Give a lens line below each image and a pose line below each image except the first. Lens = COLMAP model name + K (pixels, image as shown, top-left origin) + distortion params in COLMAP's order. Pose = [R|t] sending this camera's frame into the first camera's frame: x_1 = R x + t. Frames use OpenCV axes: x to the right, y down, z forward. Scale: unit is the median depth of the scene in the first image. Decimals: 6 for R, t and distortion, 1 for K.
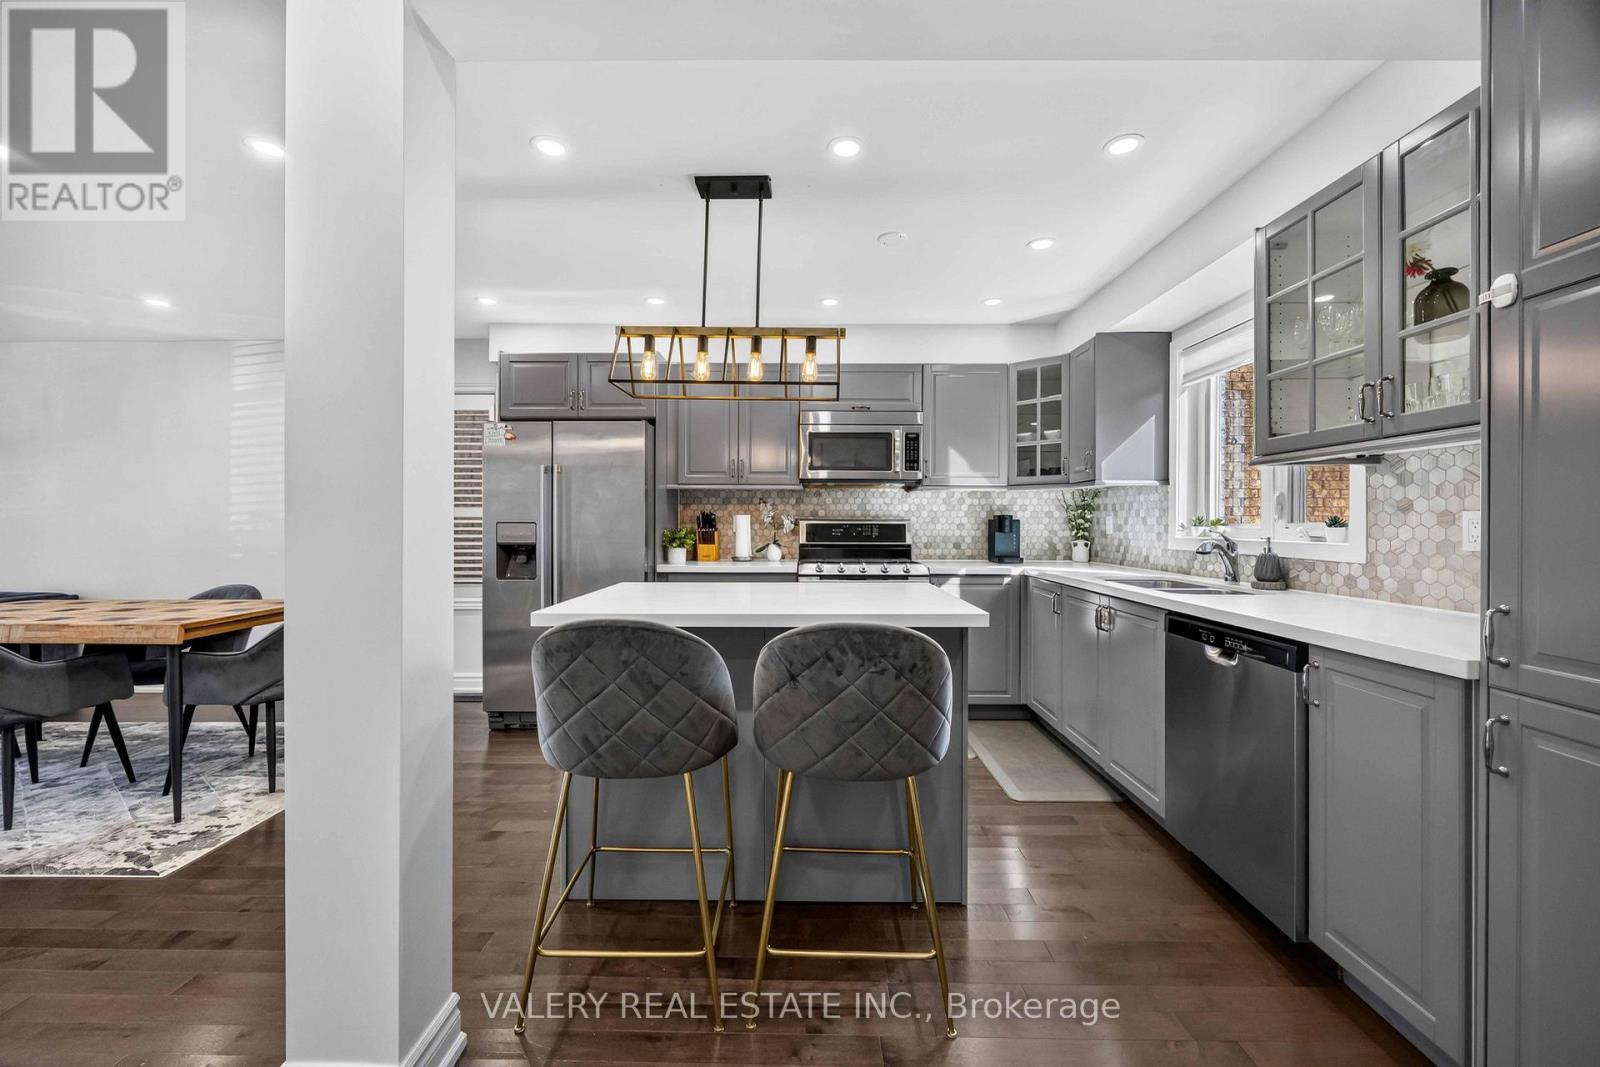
lens RADIAL K [[616.2, 0, 806.7], [0, 616.2, 524.2], [0, 0, 1]] dist [-0.002461, 0.000452]
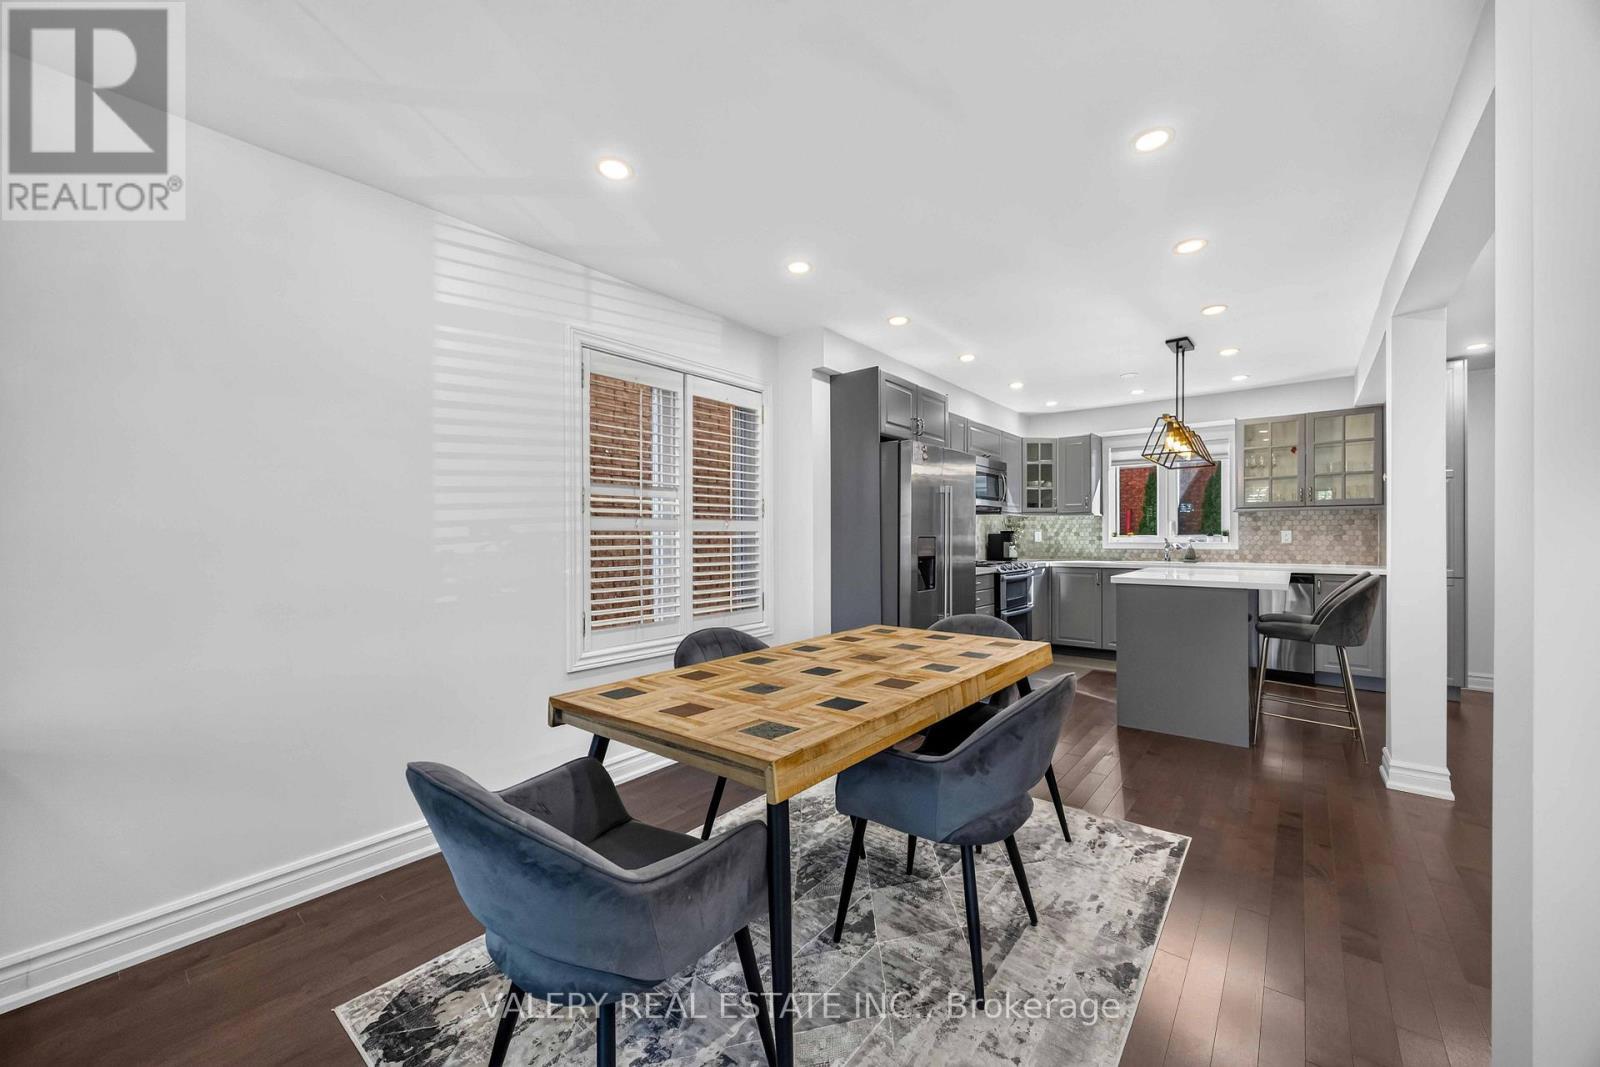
lens RADIAL K [[616.2, 0, 808.3], [0, 616.2, 531.6], [0, 0, 1]] dist [-0.002461, 0.000452]
pose [[0.619635, 0.001153, 0.784889, -1.296224], [0.007956, 0.999938, -0.007750, -0.004578], [-0.784850, 0.011047, 0.619588, 0.448185]]
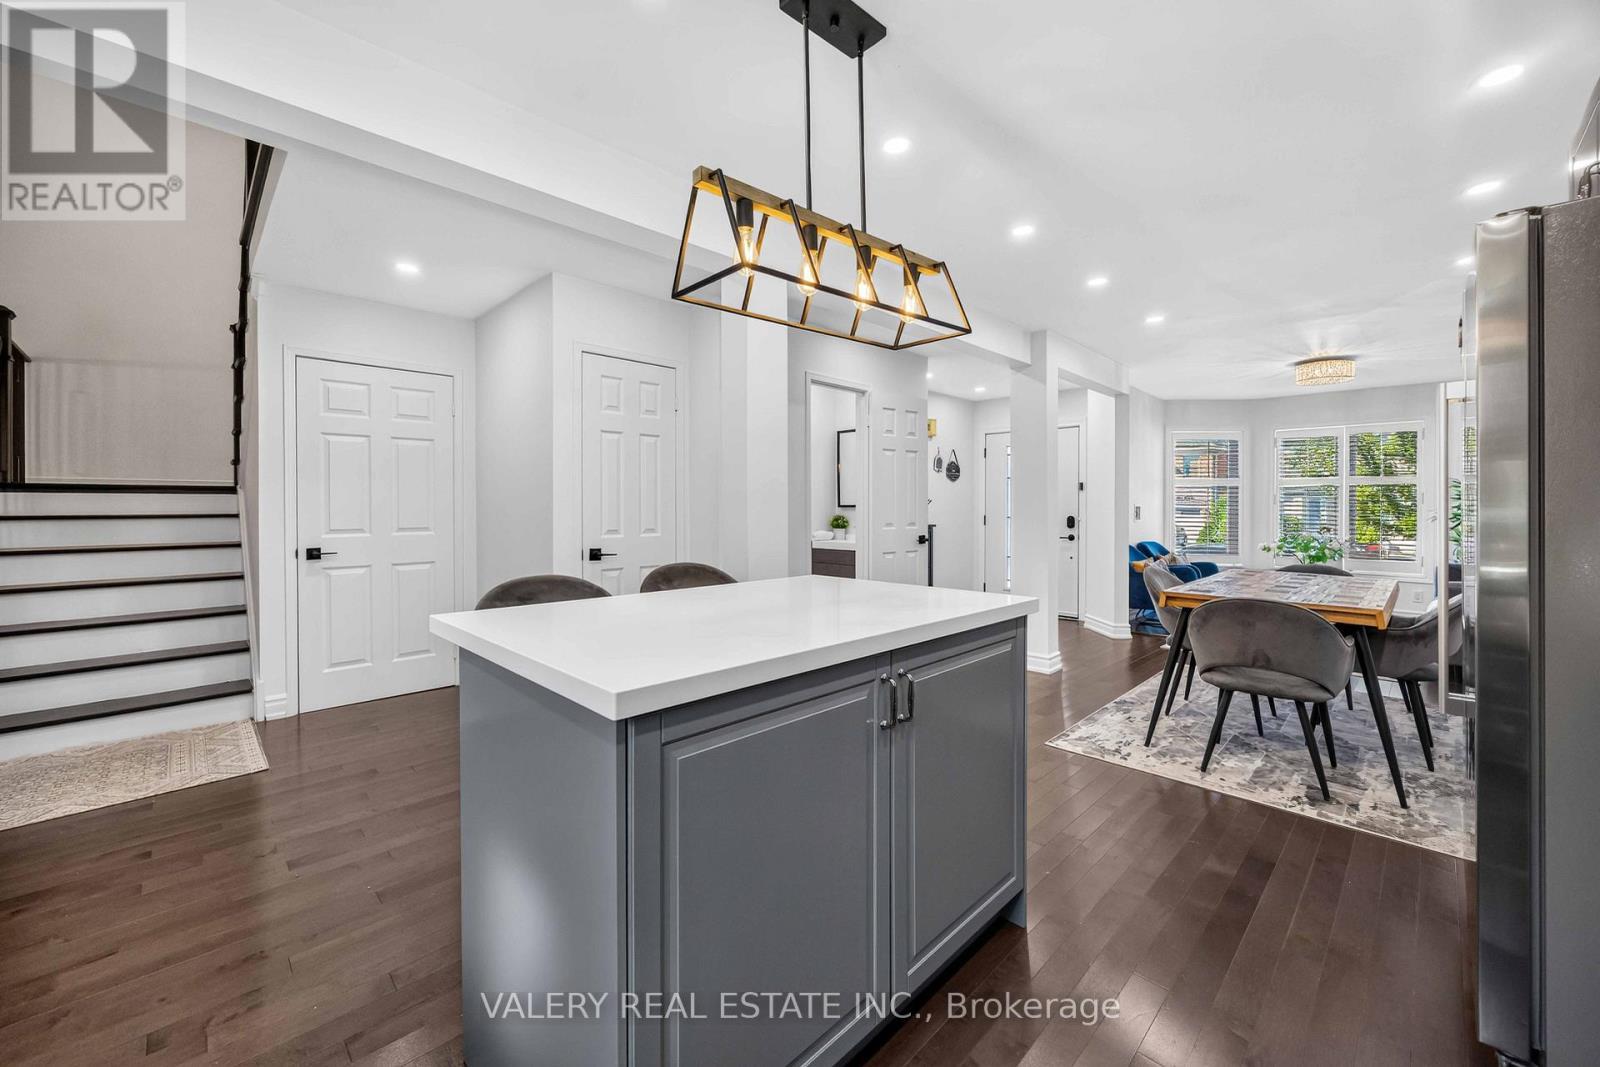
lens RADIAL K [[616.2, 0, 782.2], [0, 616.2, 514.7], [0, 0, 1]] dist [-0.002461, 0.000452]
pose [[-0.712865, 0.005560, -0.701280, 0.244196], [-0.005768, 0.999888, 0.013790, -0.000984], [0.701278, 0.013876, -0.712753, 0.862104]]
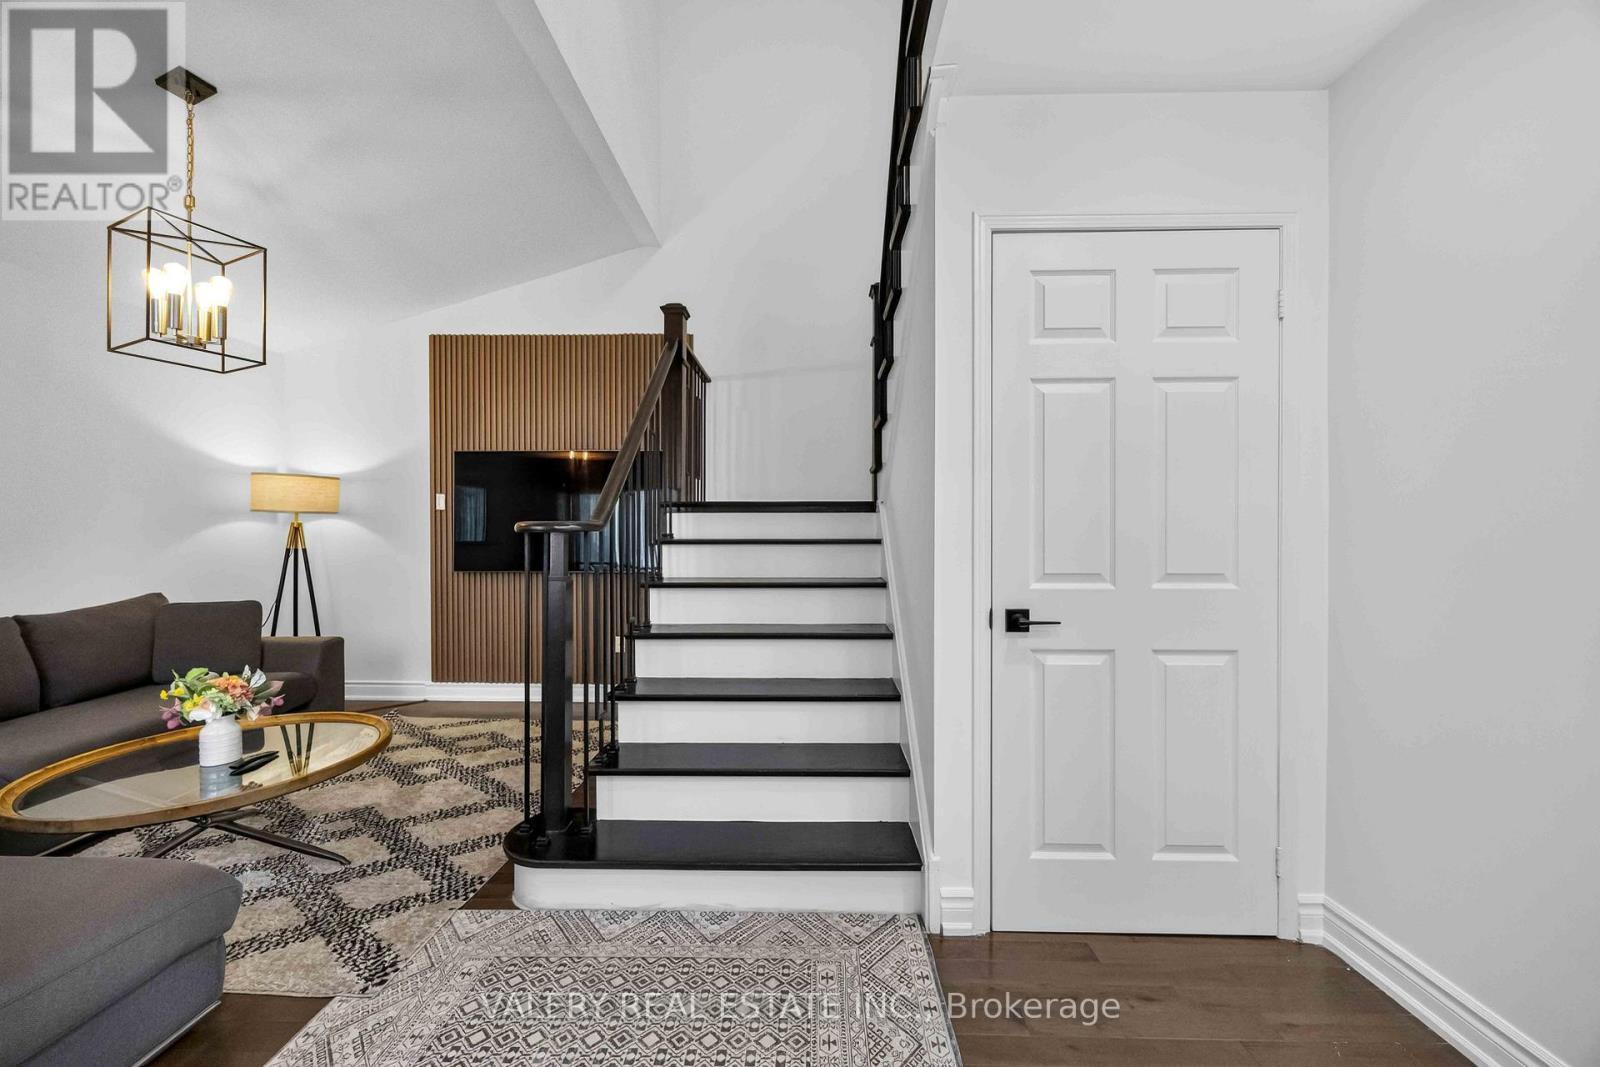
lens RADIAL K [[616.2, 0, 803.6], [0, 616.2, 534.6], [0, 0, 1]] dist [-0.002461, 0.000452]
pose [[-0.999908, 0.000035, 0.013535, 0.253829], [0.000156, 0.999961, 0.008881, 0.005674], [-0.013534, 0.008882, -0.999869, 0.155181]]
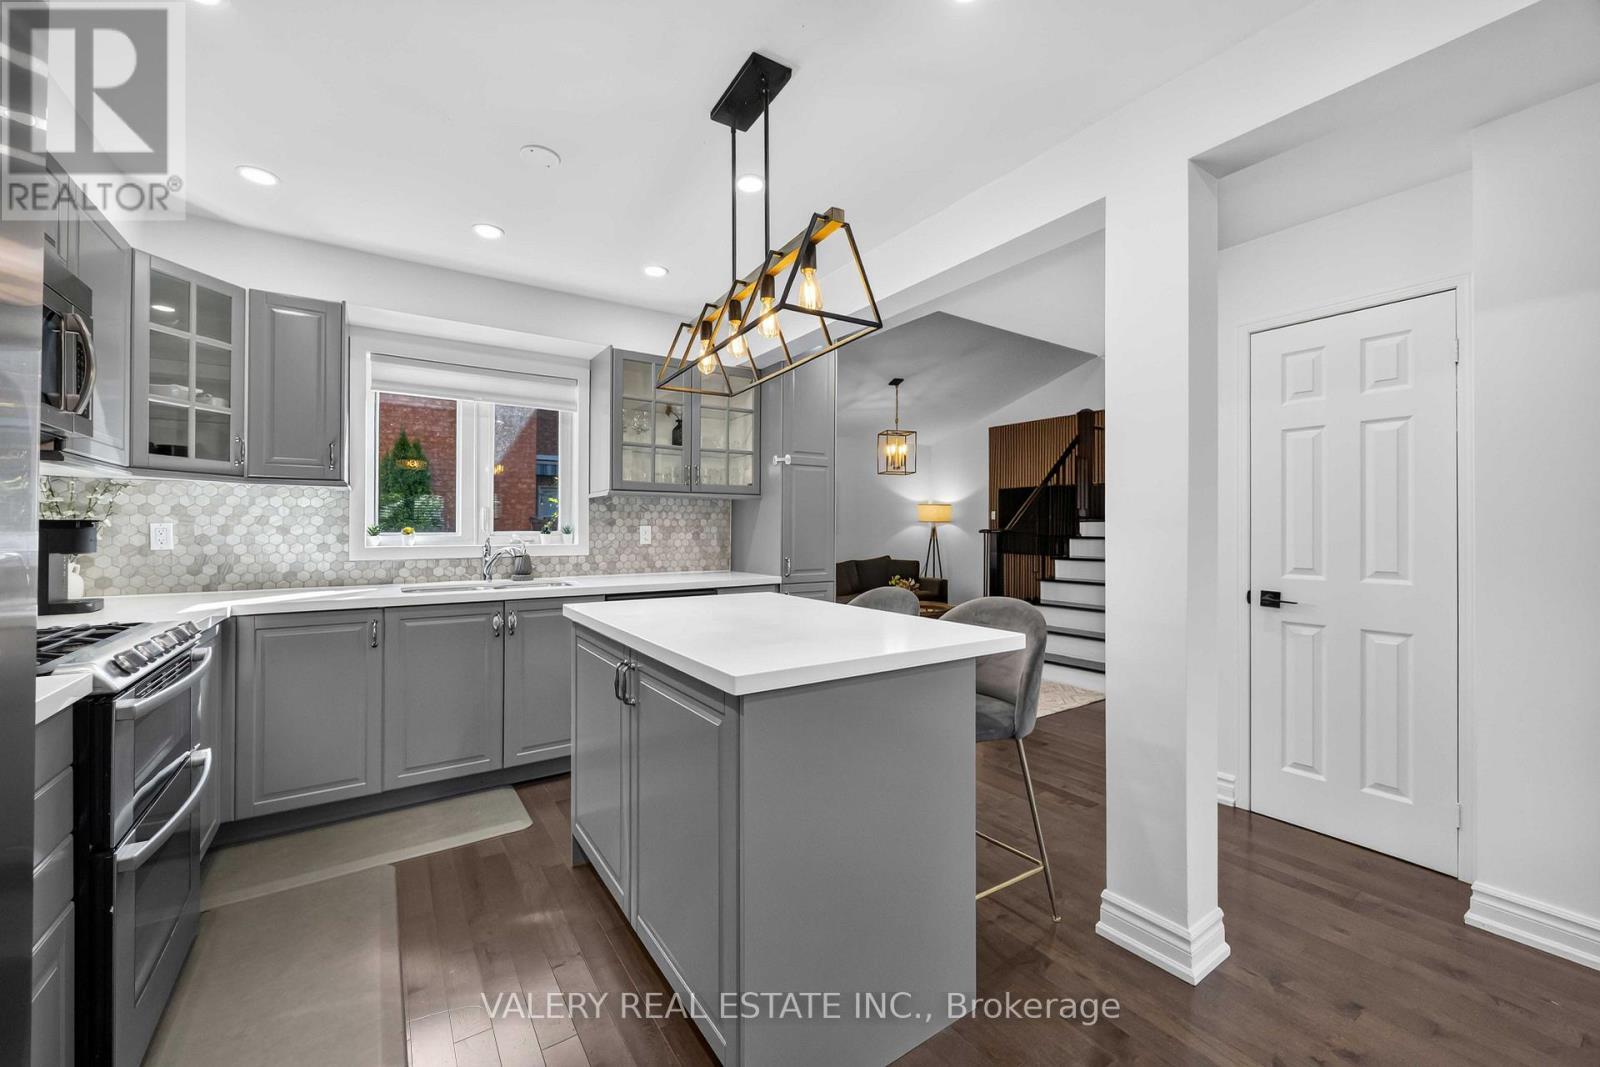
lens RADIAL K [[616.2, 0, 791.5], [0, 616.2, 525.7], [0, 0, 1]] dist [-0.002461, 0.000452]
pose [[-0.559105, 0.002143, 0.829094, -0.464692], [0.002011, 0.999997, -0.001229, -0.008139], [-0.829094, 0.000980, -0.559108, 0.827547]]
